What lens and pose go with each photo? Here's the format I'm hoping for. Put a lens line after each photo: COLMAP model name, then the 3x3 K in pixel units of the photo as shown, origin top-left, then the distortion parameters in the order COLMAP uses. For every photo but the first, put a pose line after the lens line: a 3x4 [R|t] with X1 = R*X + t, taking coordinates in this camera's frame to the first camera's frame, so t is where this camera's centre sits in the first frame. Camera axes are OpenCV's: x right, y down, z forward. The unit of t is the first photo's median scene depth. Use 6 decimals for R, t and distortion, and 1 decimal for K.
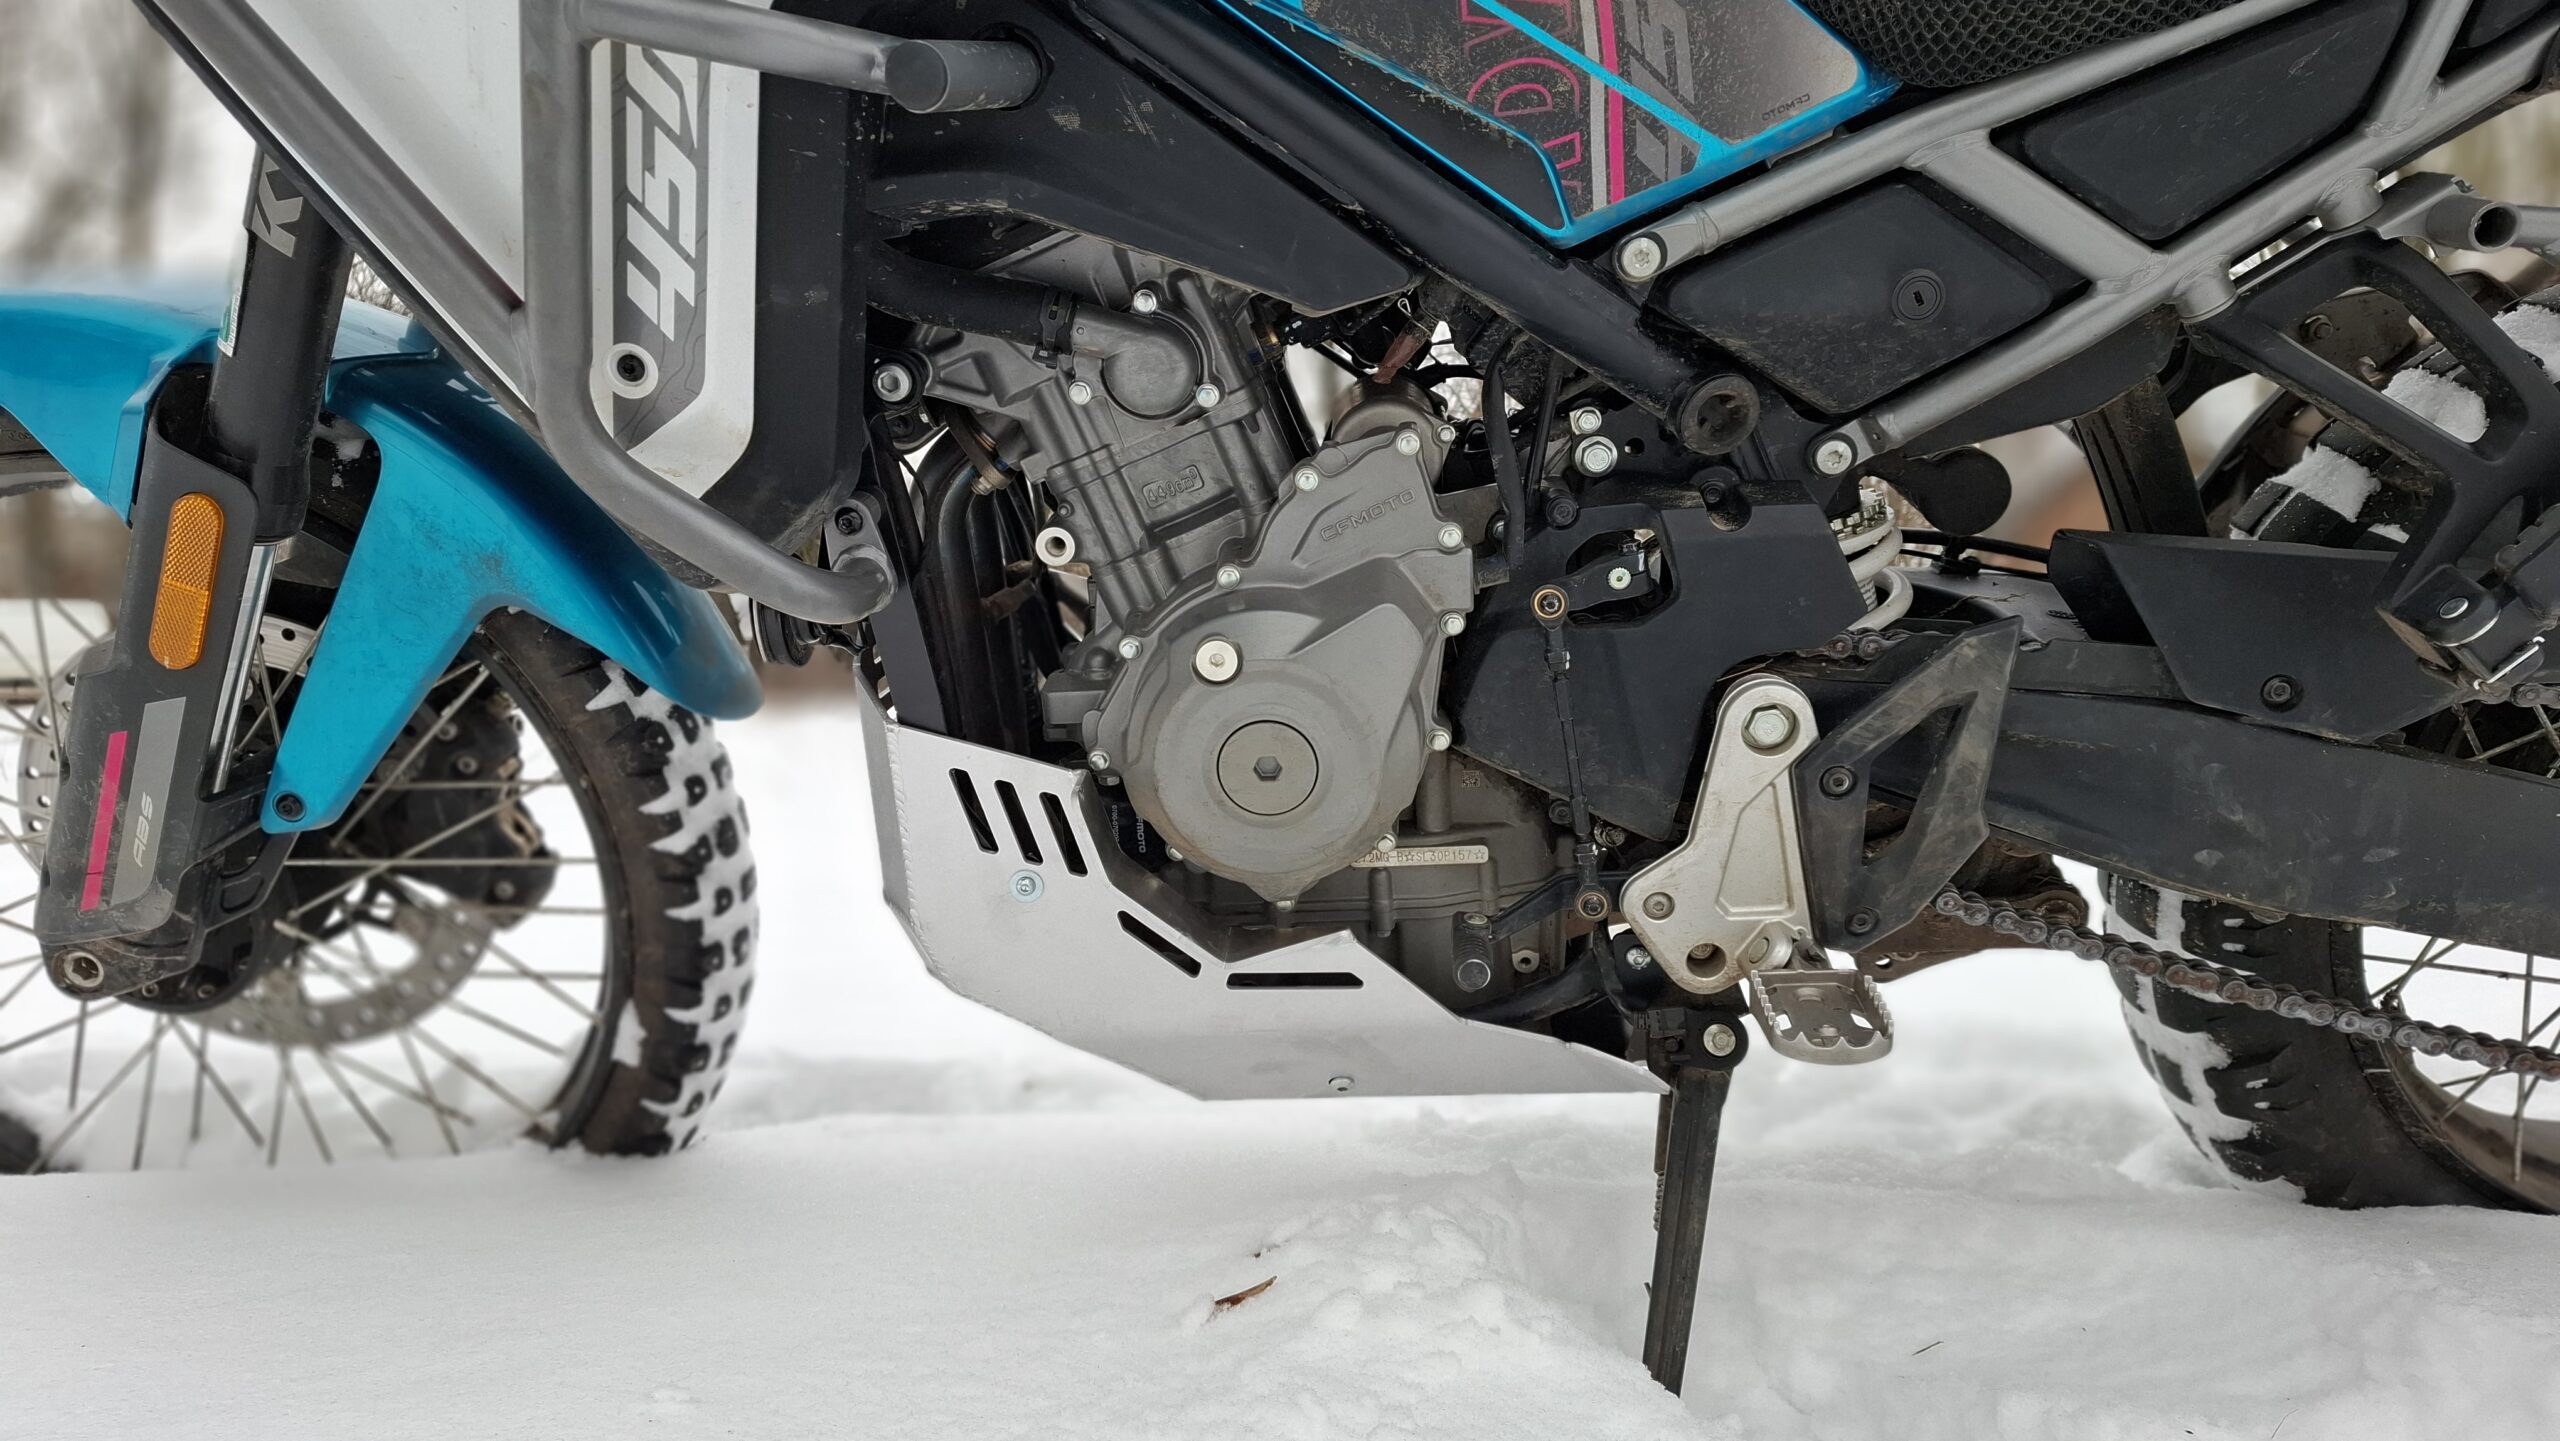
lens RADIAL K [[1780.4, 0, 1280.0], [0, 1780.4, 720.5], [0, 0, 1]] dist [0.085201, -0.107692]
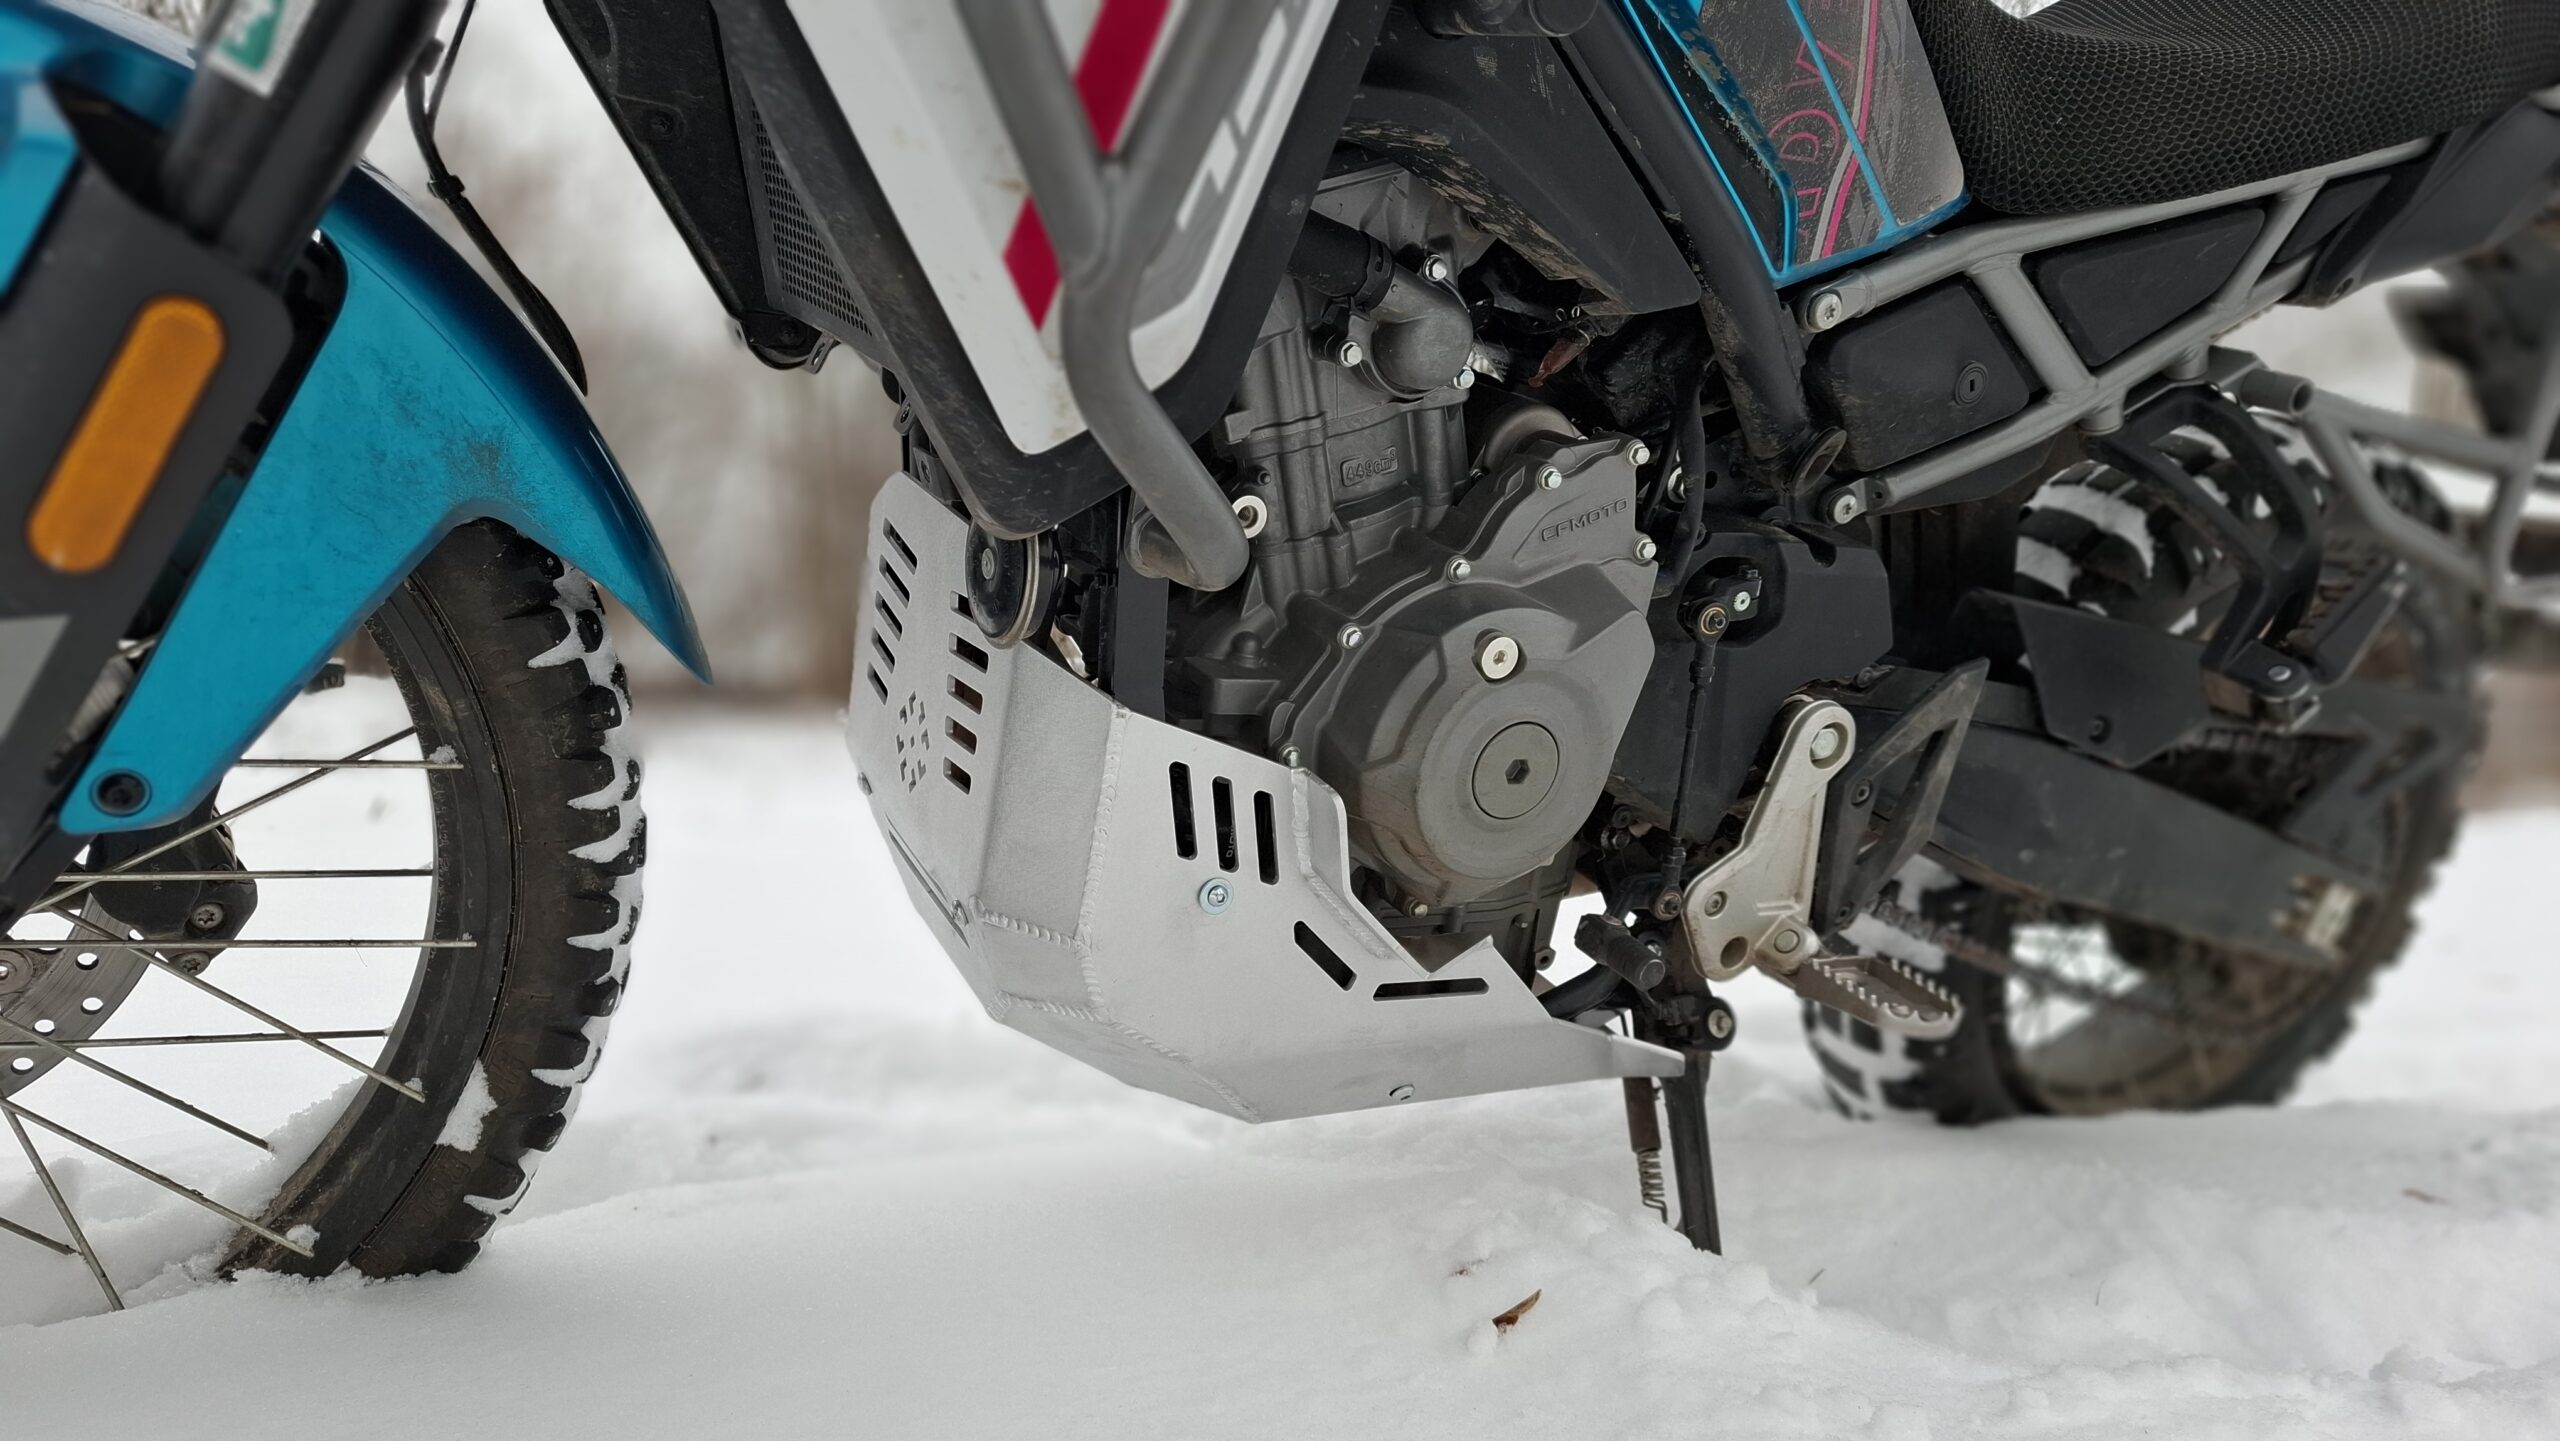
lens RADIAL K [[1775.5, 0, 1281.3], [0, 1775.5, 741.6], [0, 0, 1]] dist [0.079450, -0.103317]
pose [[0.824535, 0.030667, 0.564980, -0.618261], [-0.037504, 0.999296, 0.000492, 0.014402], [-0.564567, -0.021594, 0.825104, 0.254215]]
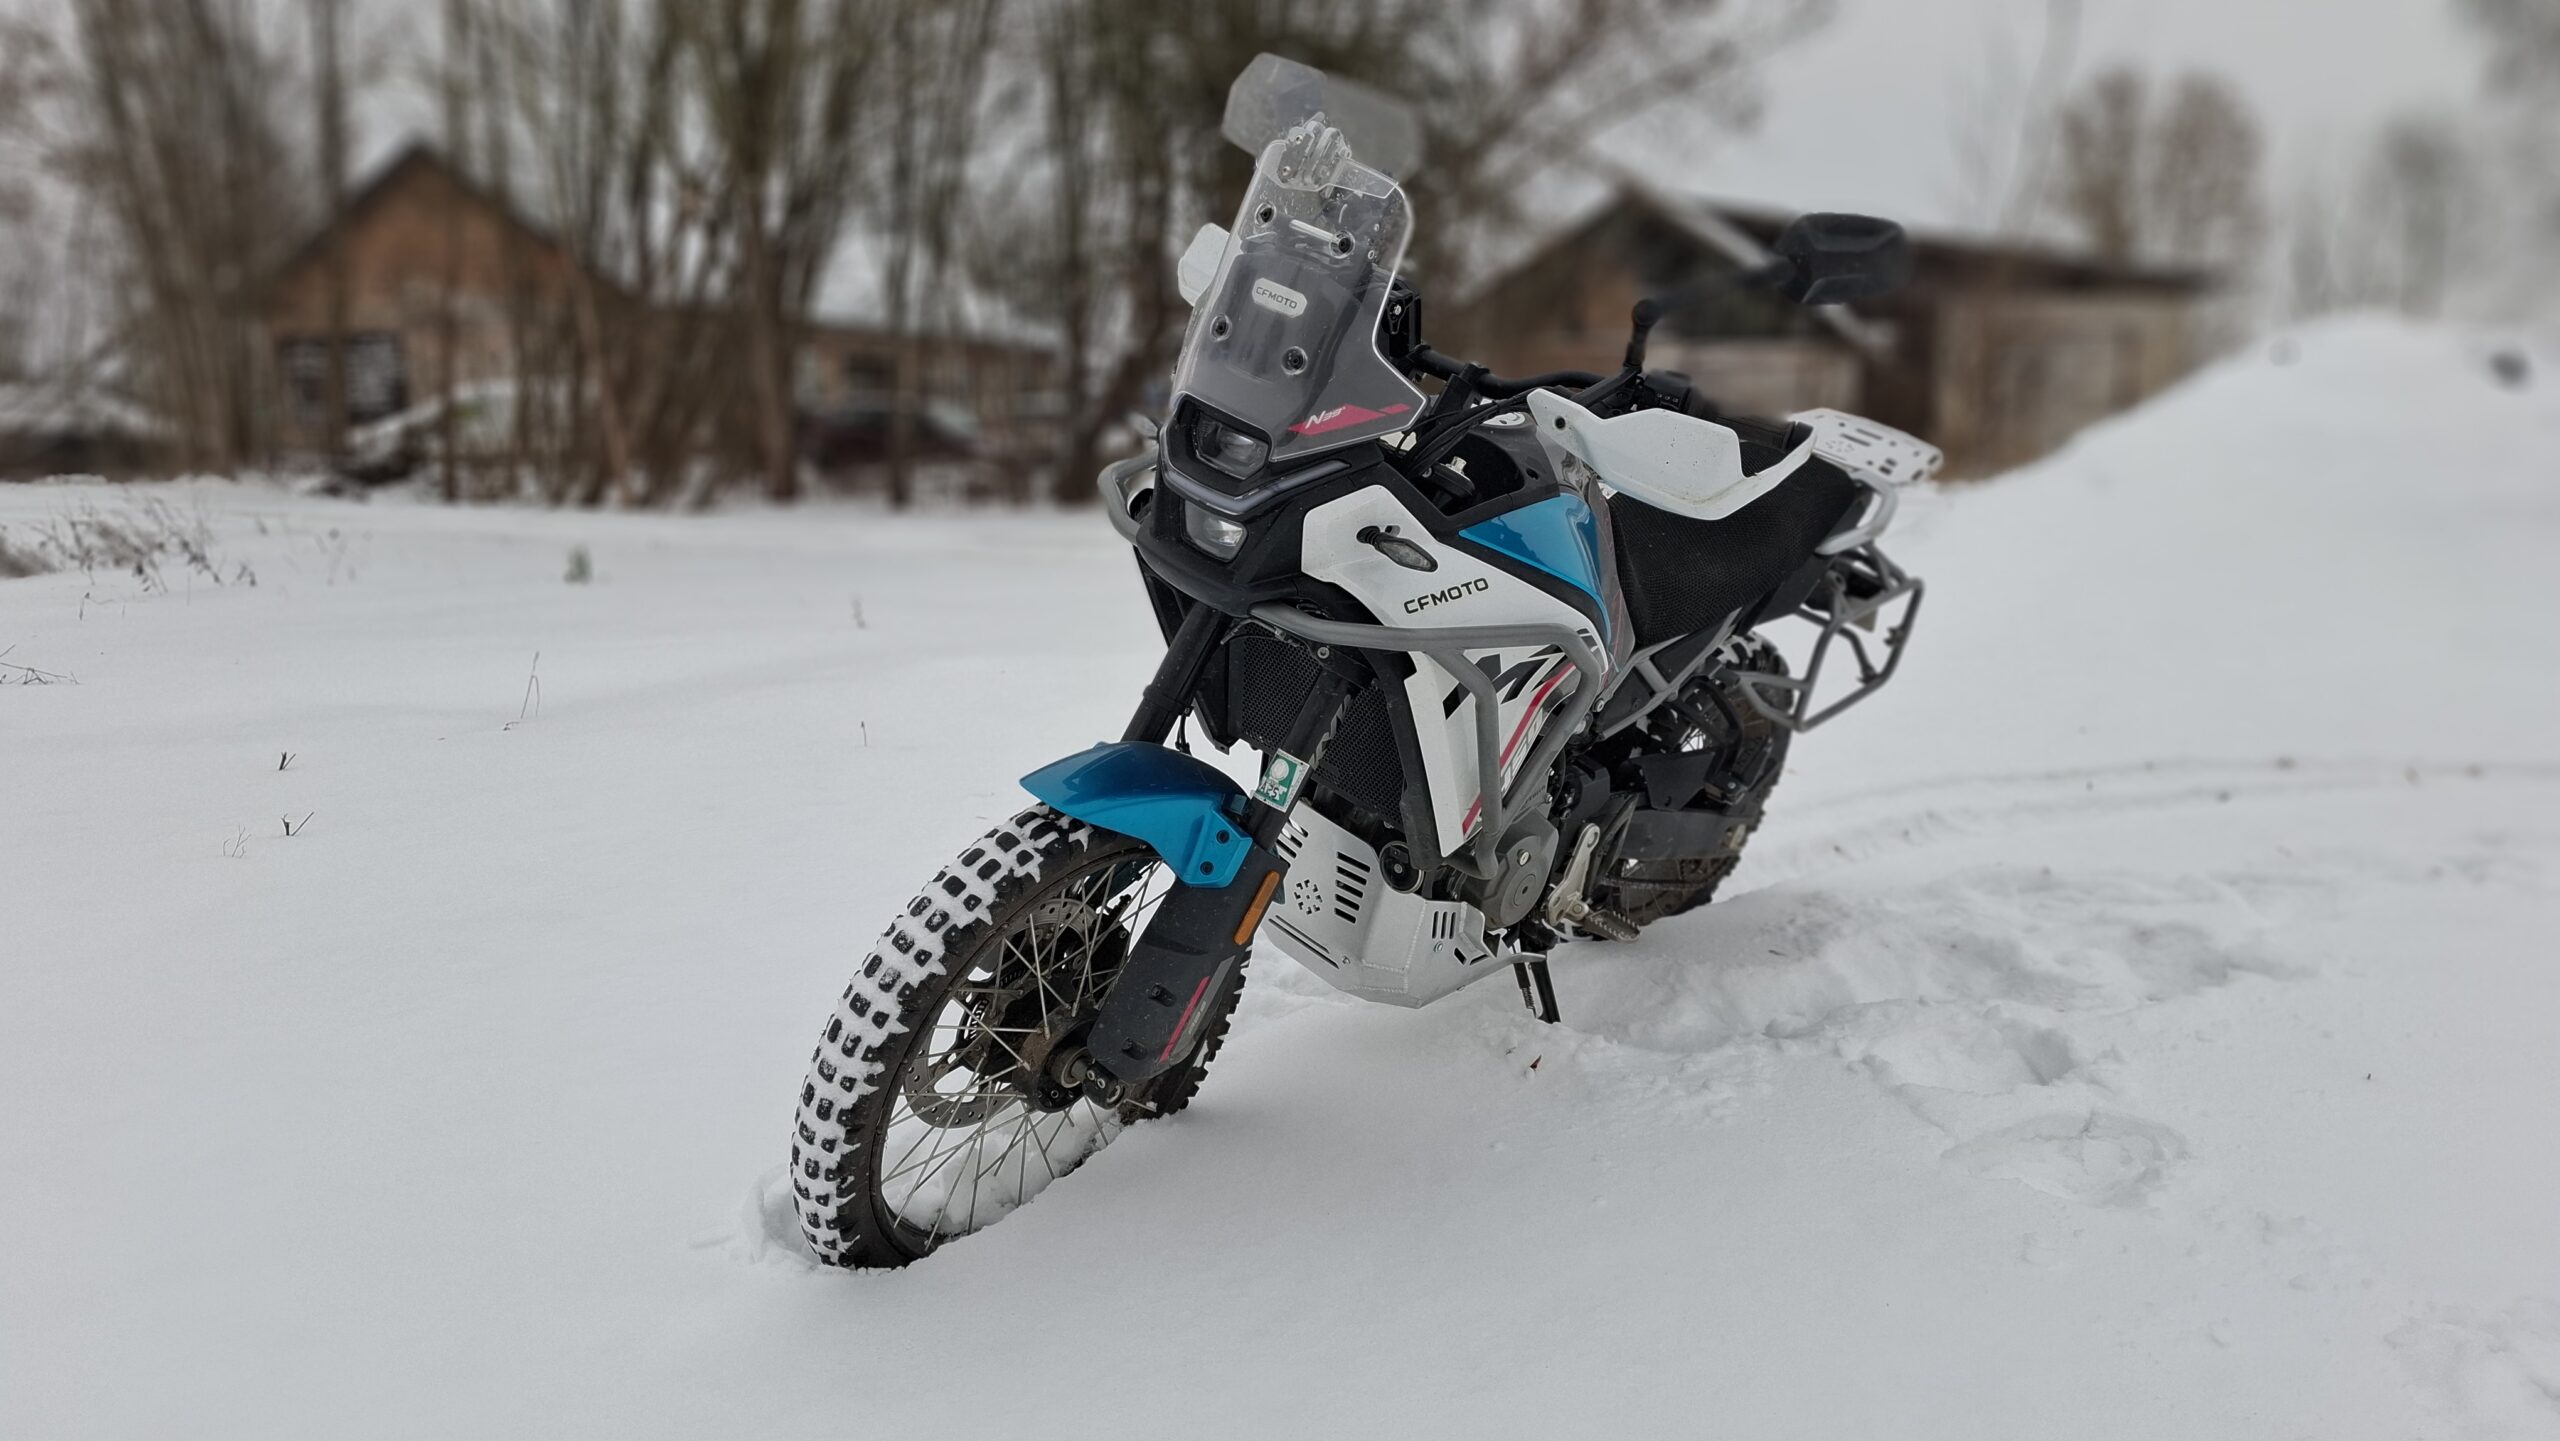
lens RADIAL K [[1679.4, 0, 1268.2], [0, 1679.4, 713.6], [0, 0, 1]] dist [0.078683, -0.000065]
pose [[0.611032, -0.135215, 0.779972, -2.194255], [0.018223, 0.987445, 0.156906, -0.643629], [-0.791396, -0.081661, 0.605825, -0.282298]]
